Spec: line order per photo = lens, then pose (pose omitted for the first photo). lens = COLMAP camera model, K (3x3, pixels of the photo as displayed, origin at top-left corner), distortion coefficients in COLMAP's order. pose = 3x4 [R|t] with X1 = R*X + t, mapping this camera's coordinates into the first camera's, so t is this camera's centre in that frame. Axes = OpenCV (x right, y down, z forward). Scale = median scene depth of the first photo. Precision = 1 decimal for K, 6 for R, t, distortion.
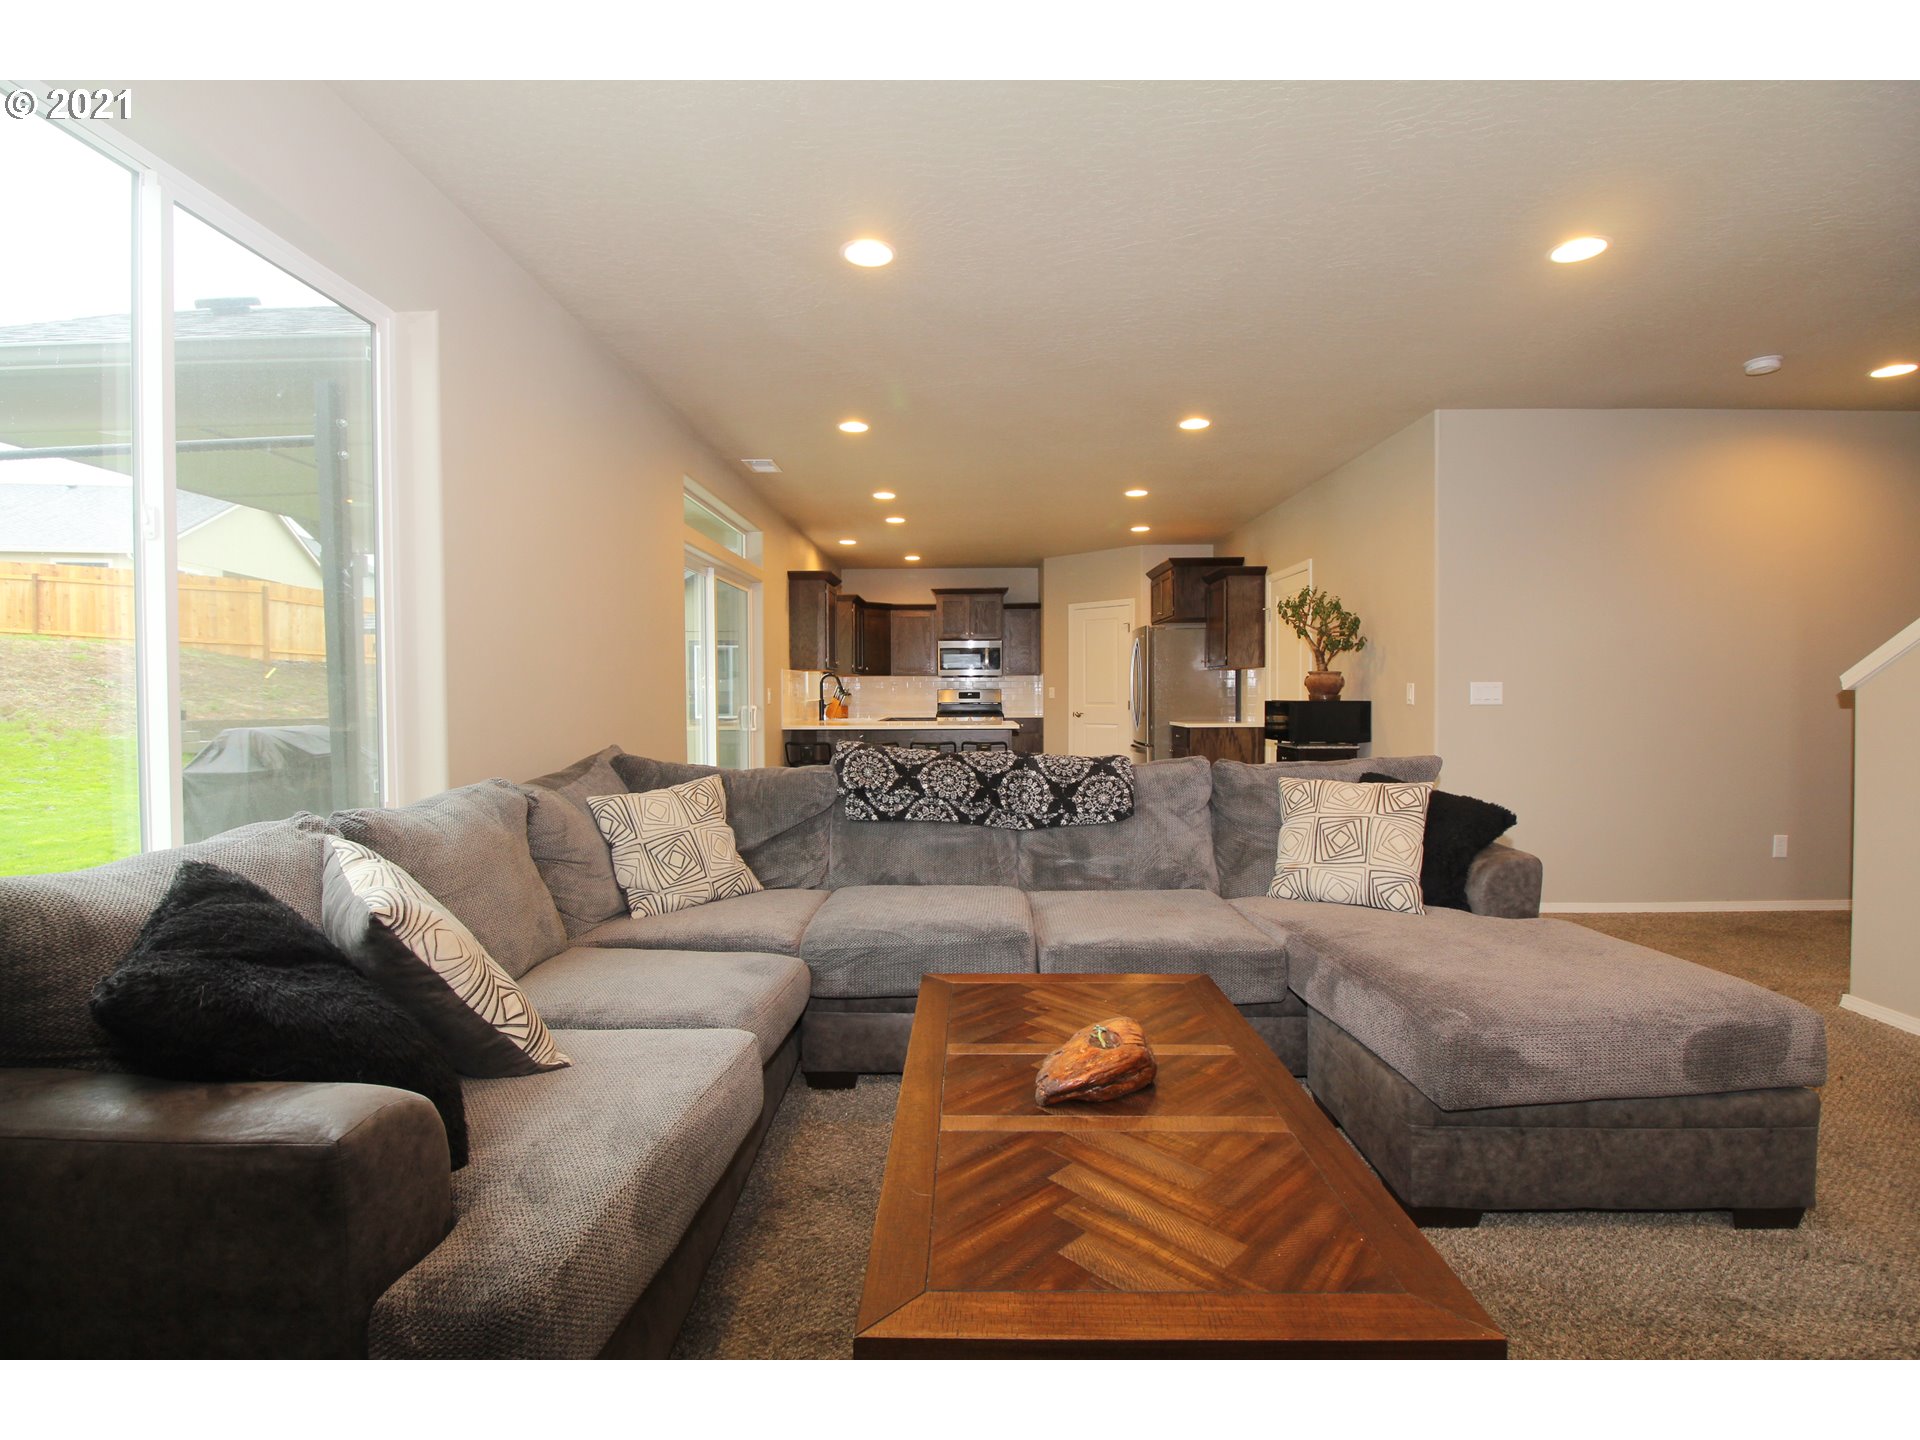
lens RADIAL K [[963.2, 0, 960.5], [0, 963.2, 680.7], [0, 0, 1]] dist [-0.005623, -0.001074]
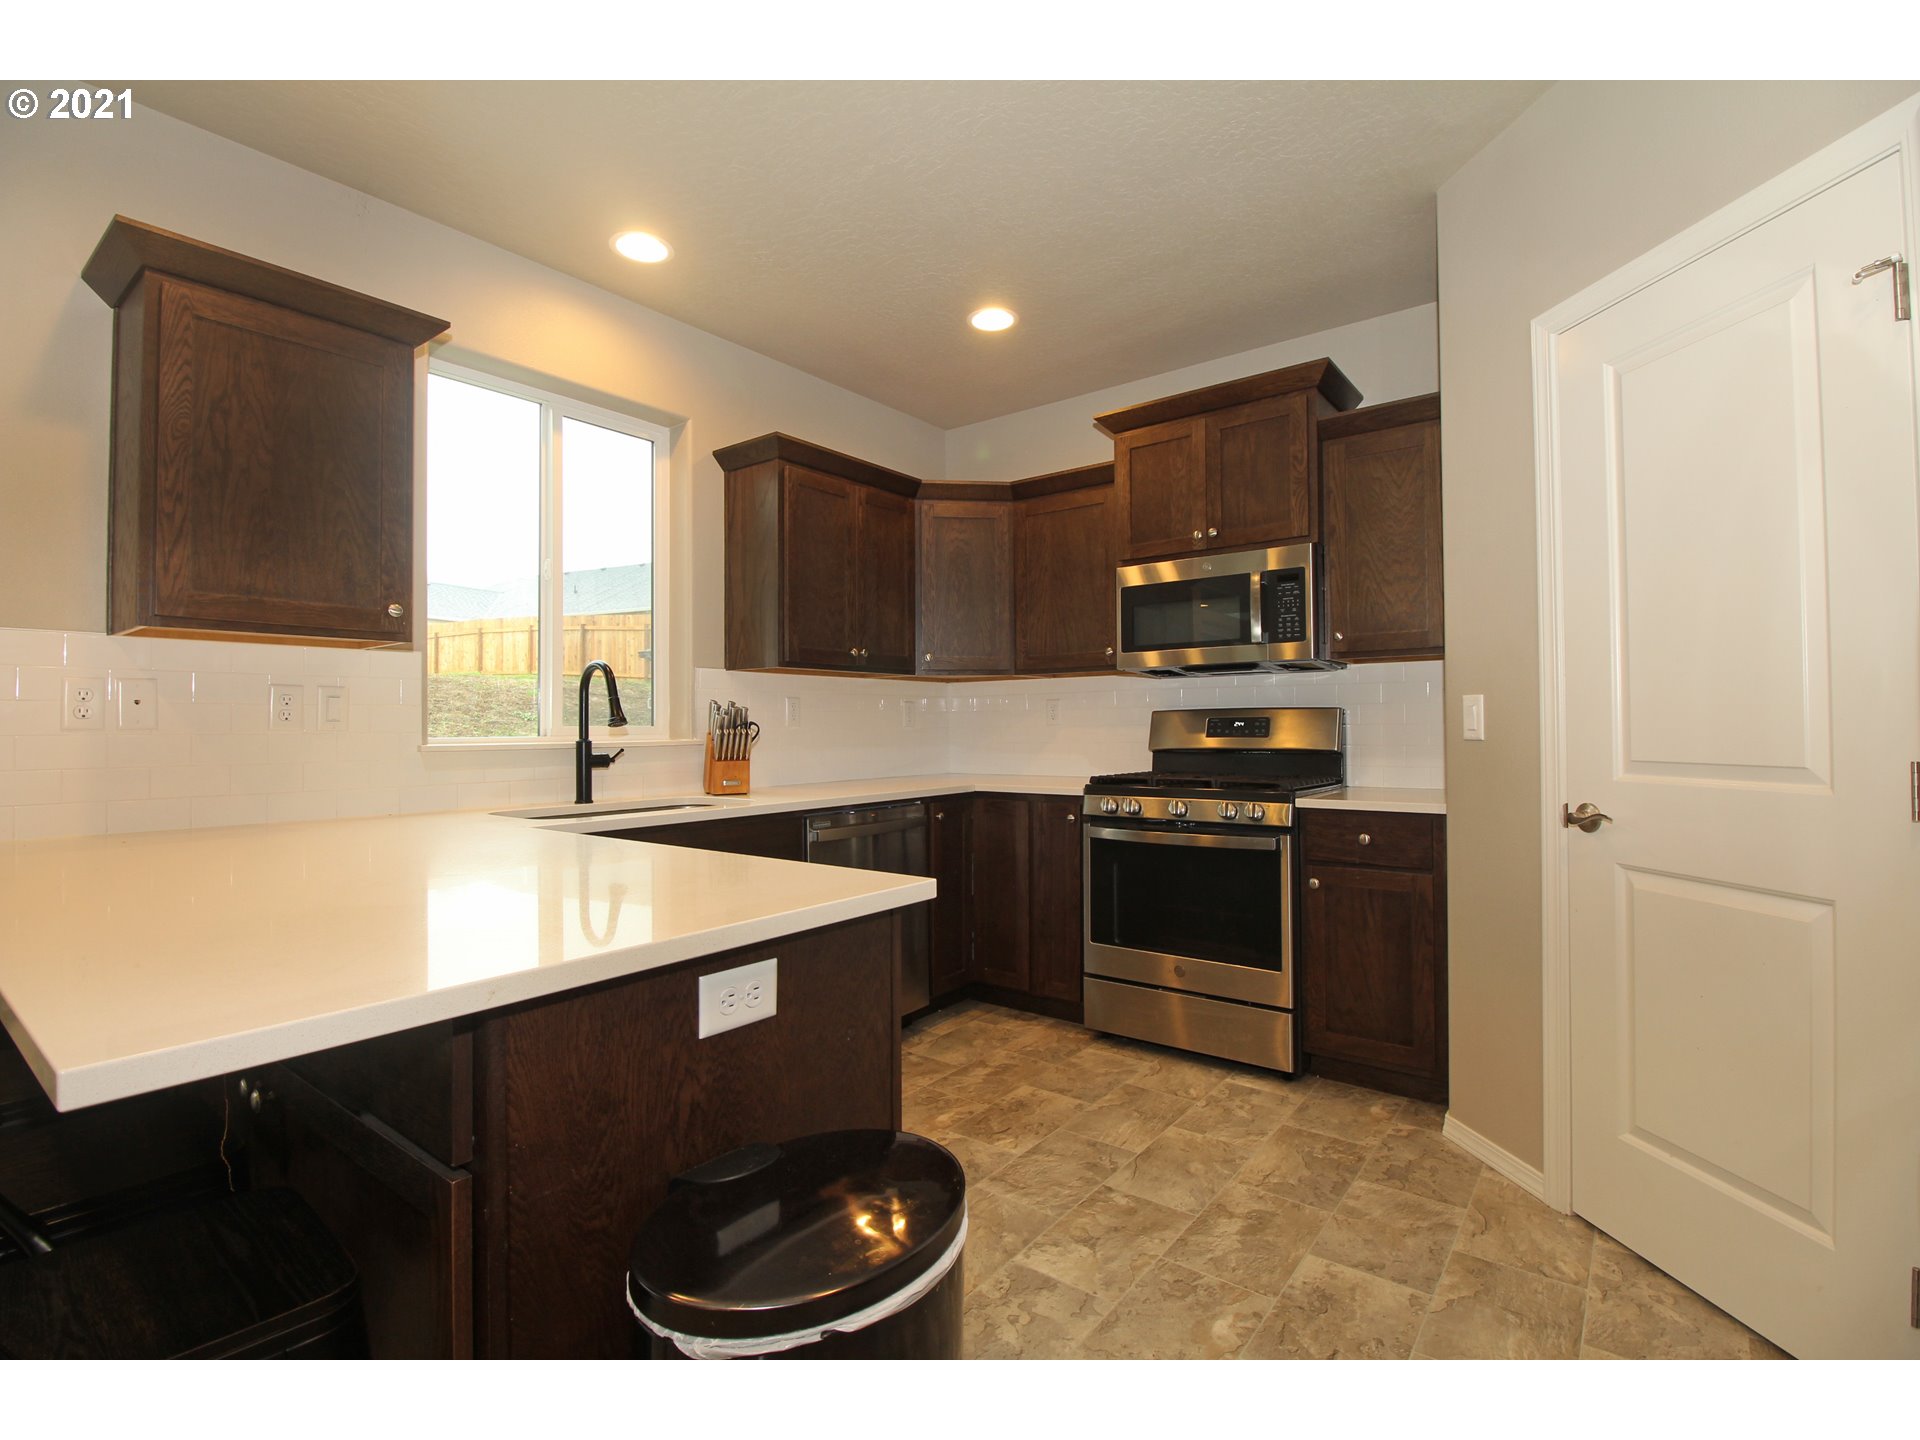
lens RADIAL K [[903.8, 0, 960.0], [0, 903.8, 720.0], [0, 0, 1]] dist [0.000441, -0.000236]
pose [[0.806068, -0.004395, -0.591806, 0.128494], [0.008390, 0.999957, 0.004001, 0.011154], [0.591763, -0.008191, 0.806070, 0.746716]]
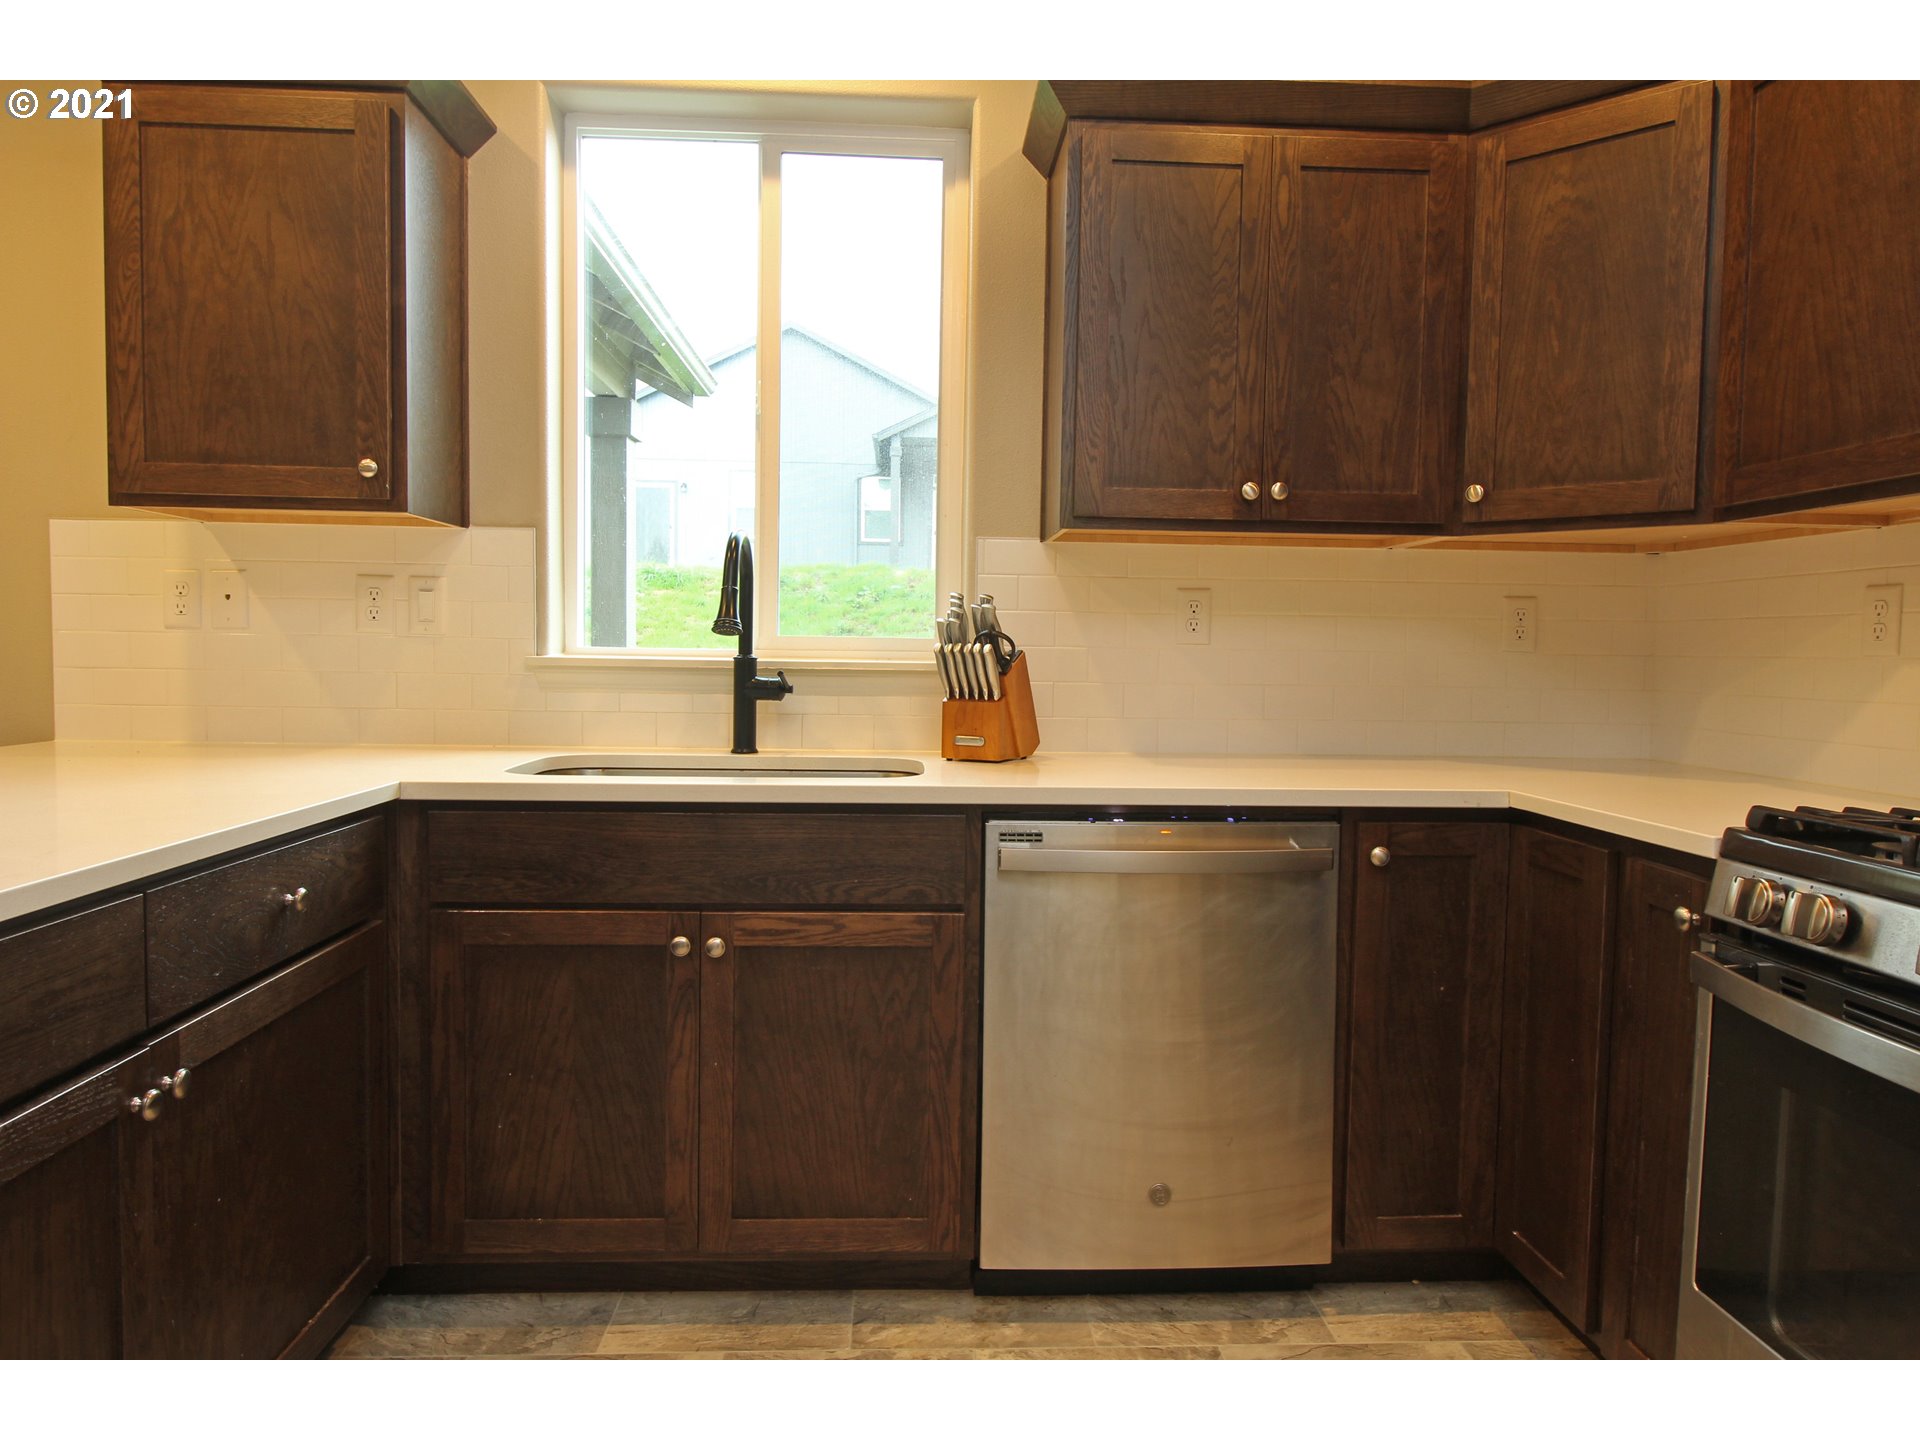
lens RADIAL K [[1312.1, 0, 971.9], [0, 1312.1, 685.3], [0, 0, 1]] dist [0.046281, 0.002755]
pose [[0.062639, 0.037762, -0.997322, 0.131288], [-0.006503, 0.999278, 0.037428, 0.013114], [0.998015, 0.004141, 0.062839, 0.931244]]
